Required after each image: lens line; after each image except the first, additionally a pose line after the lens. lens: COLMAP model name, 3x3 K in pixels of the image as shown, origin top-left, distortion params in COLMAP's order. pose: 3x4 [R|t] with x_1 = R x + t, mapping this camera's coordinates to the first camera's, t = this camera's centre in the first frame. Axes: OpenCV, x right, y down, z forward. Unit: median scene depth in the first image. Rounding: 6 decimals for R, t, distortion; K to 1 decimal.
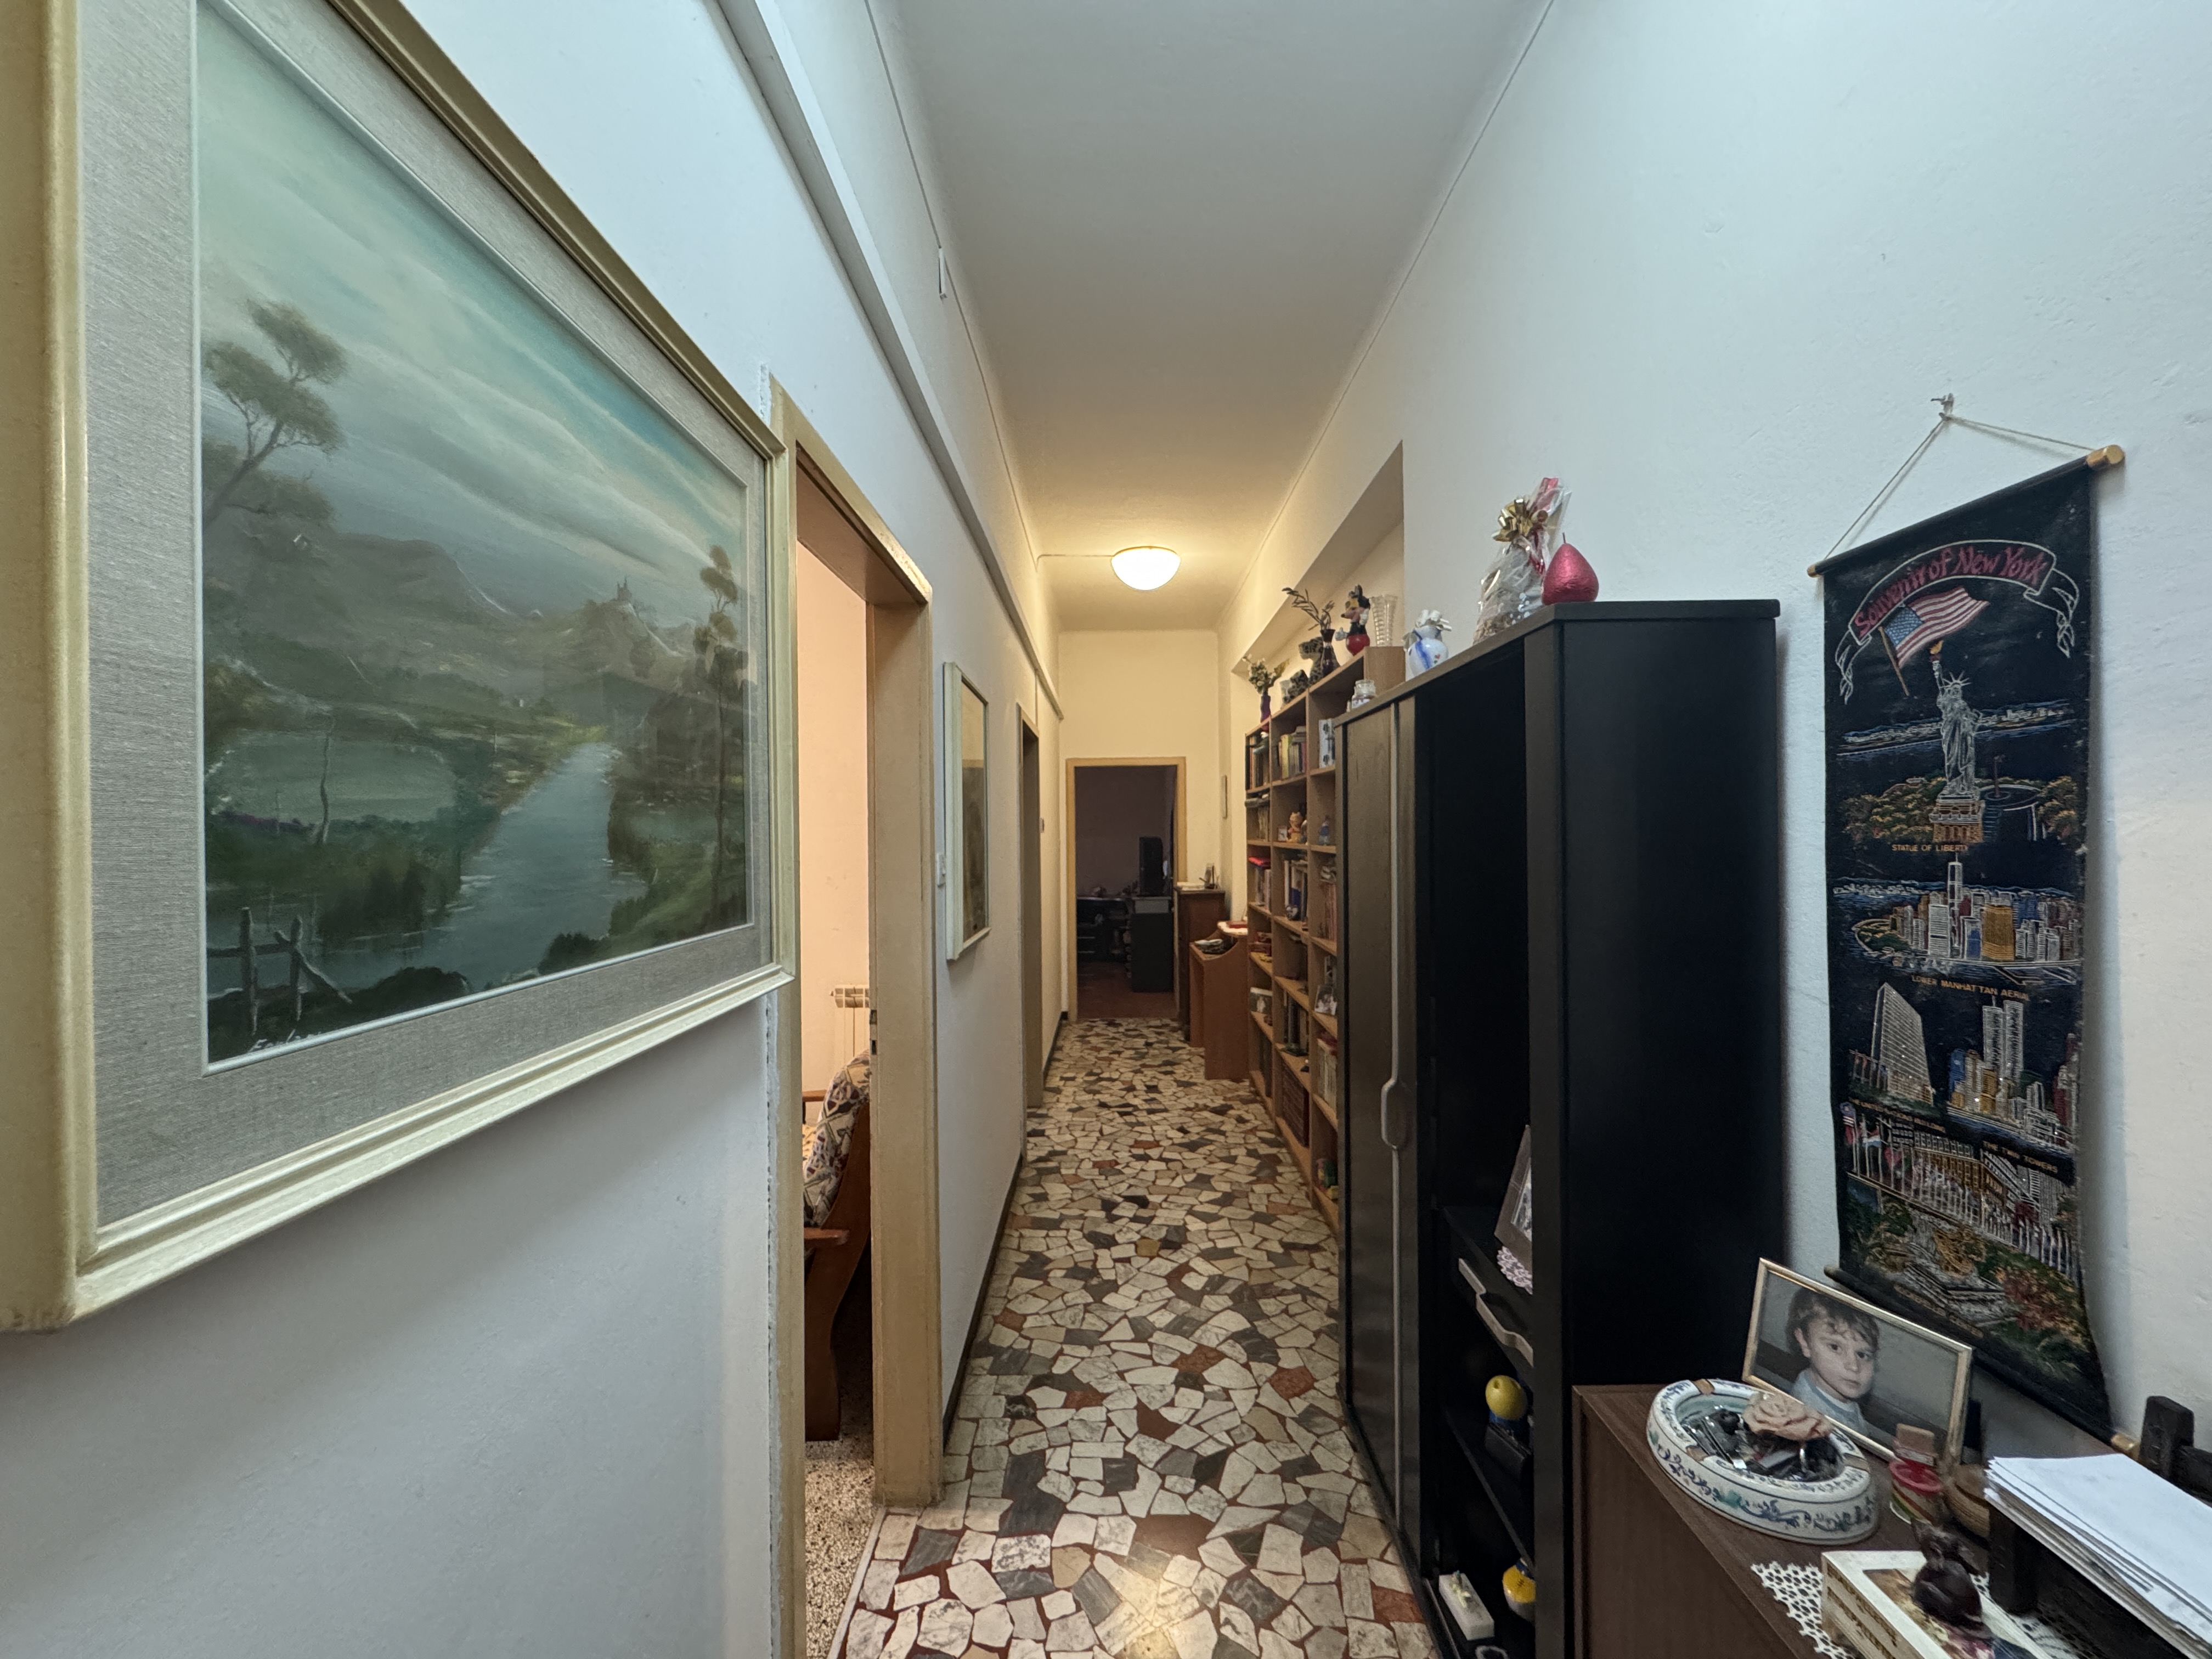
lens RADIAL K [[877.4, 0, 1102.6], [0, 877.4, 826.8], [0, 0, 1]] dist [-0.004177, 0.000263]
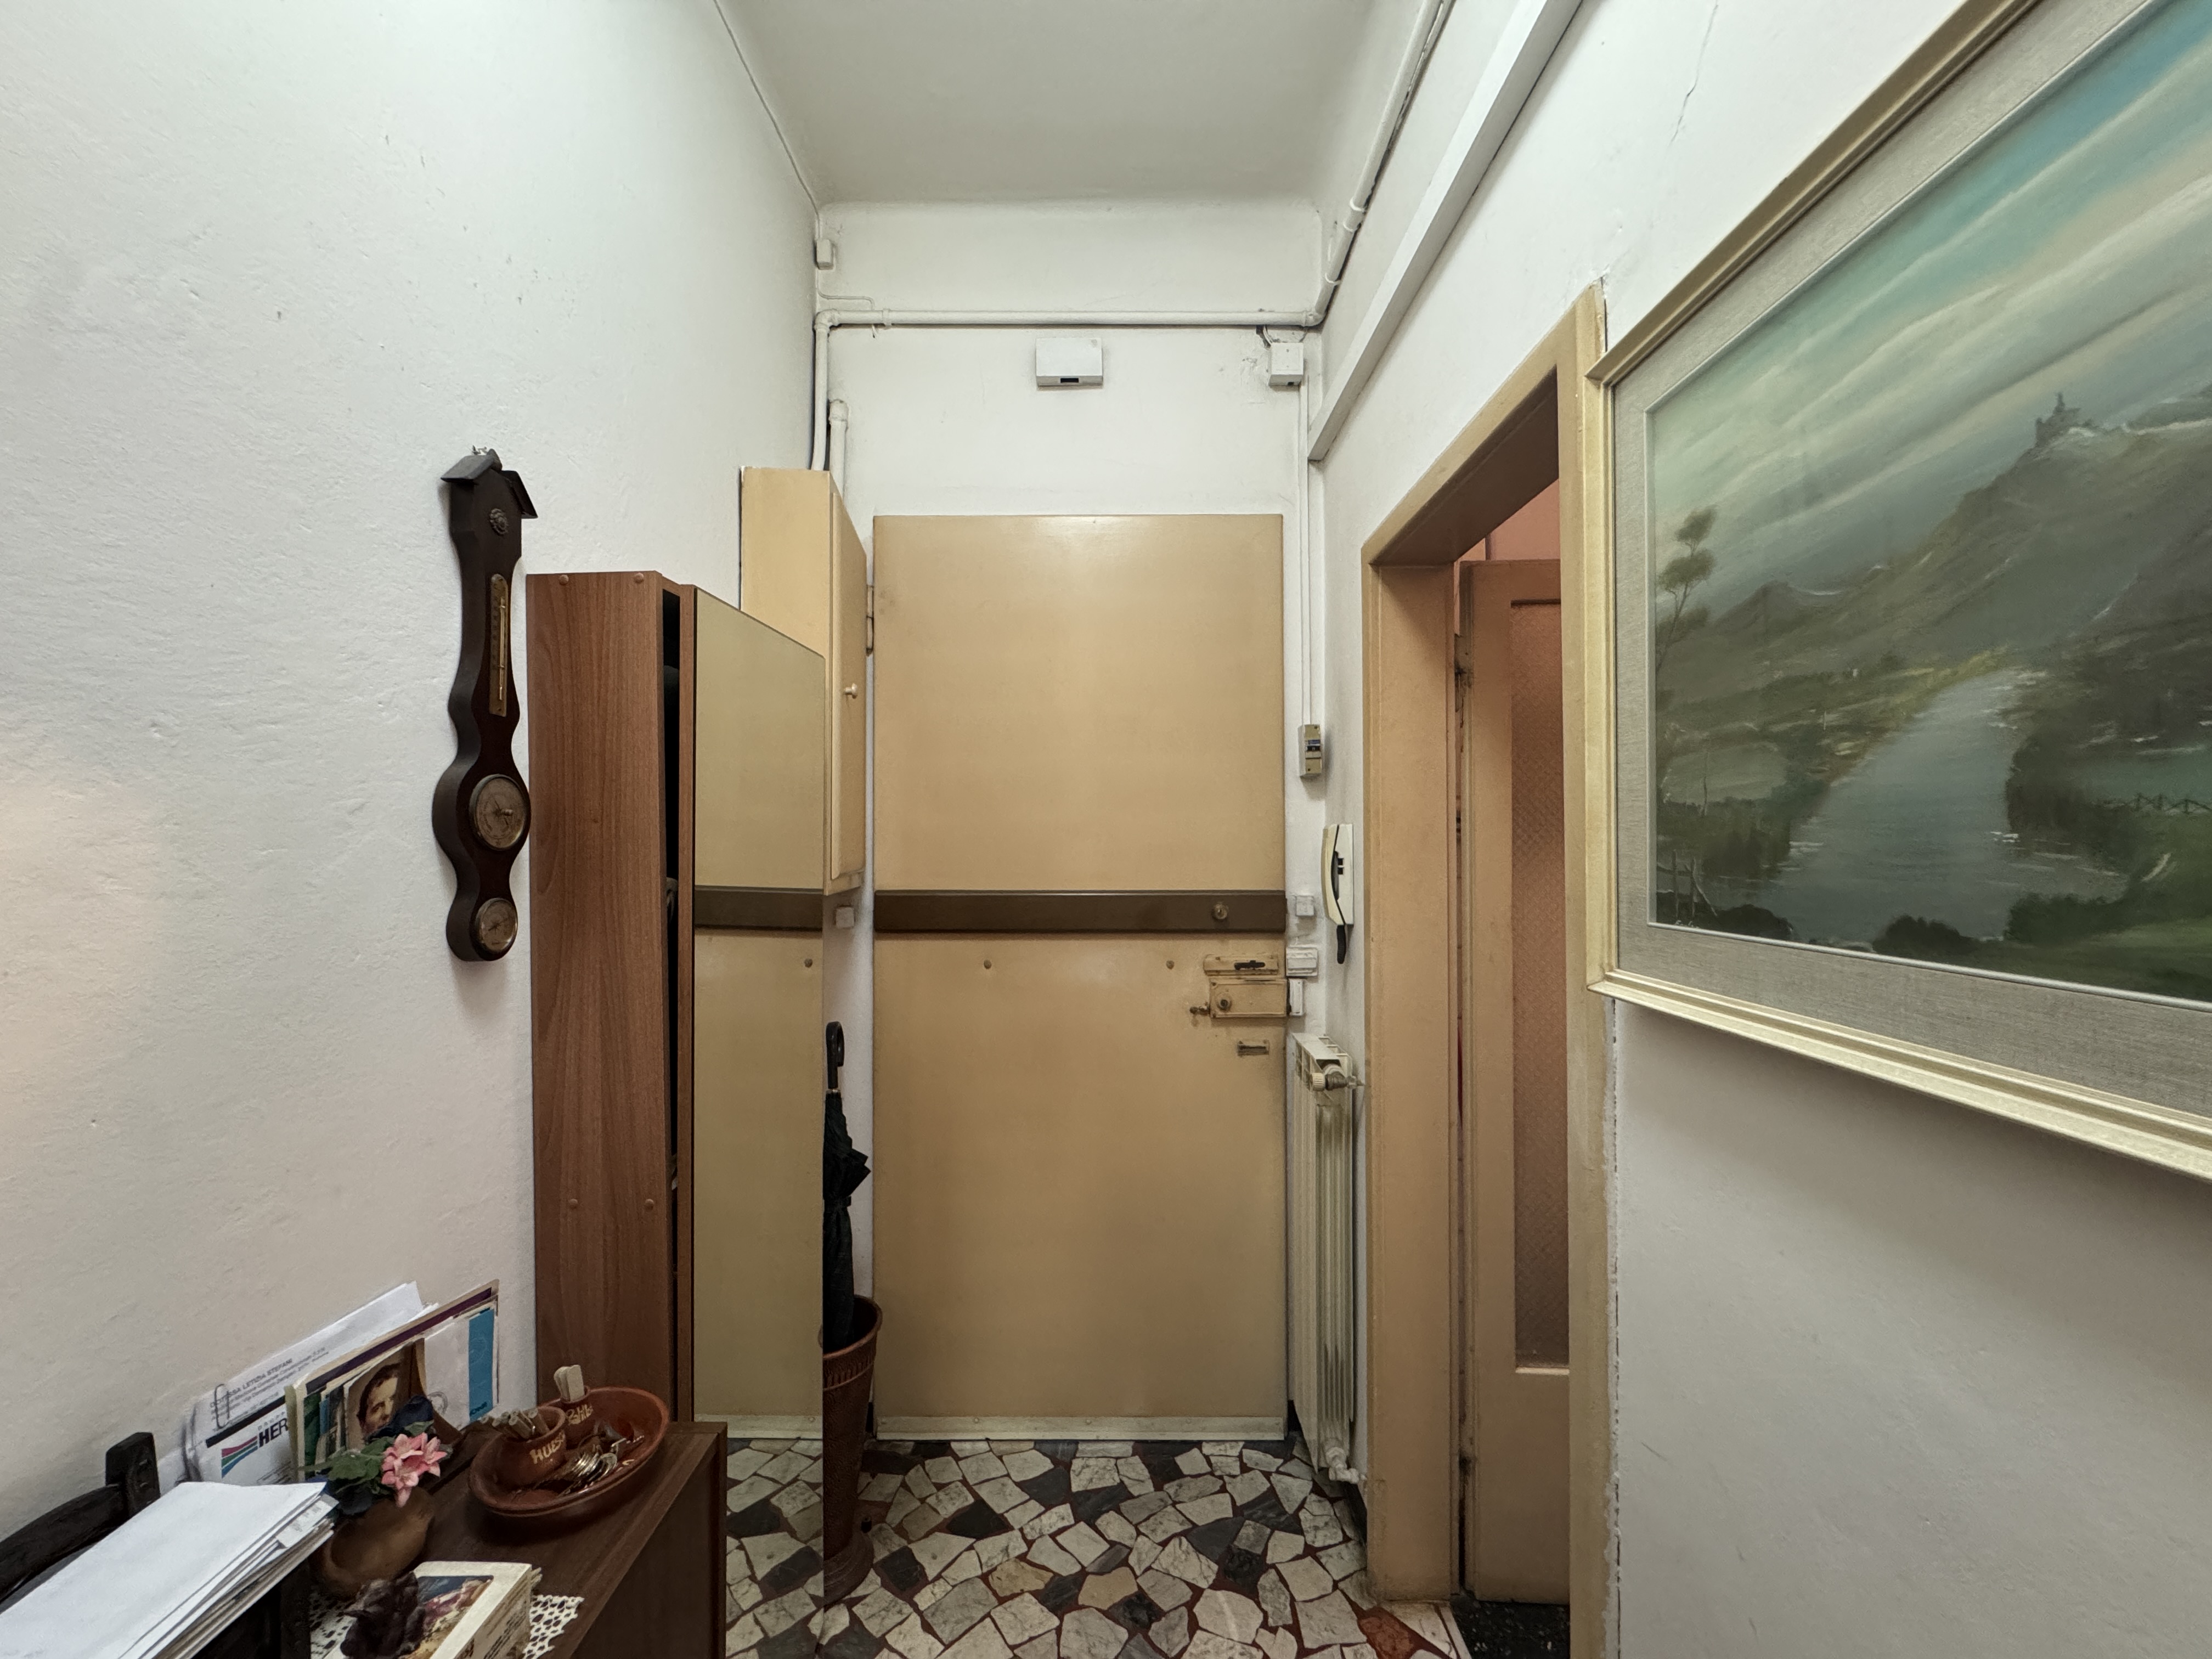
lens RADIAL K [[877.4, 0, 1102.2], [0, 877.4, 829.3], [0, 0, 1]] dist [-0.004177, 0.000263]
pose [[-0.999902, 0.011149, -0.008466, 0.230096], [0.011289, 0.999798, -0.016650, 0.049429], [0.008279, -0.016744, -0.999826, 2.230114]]
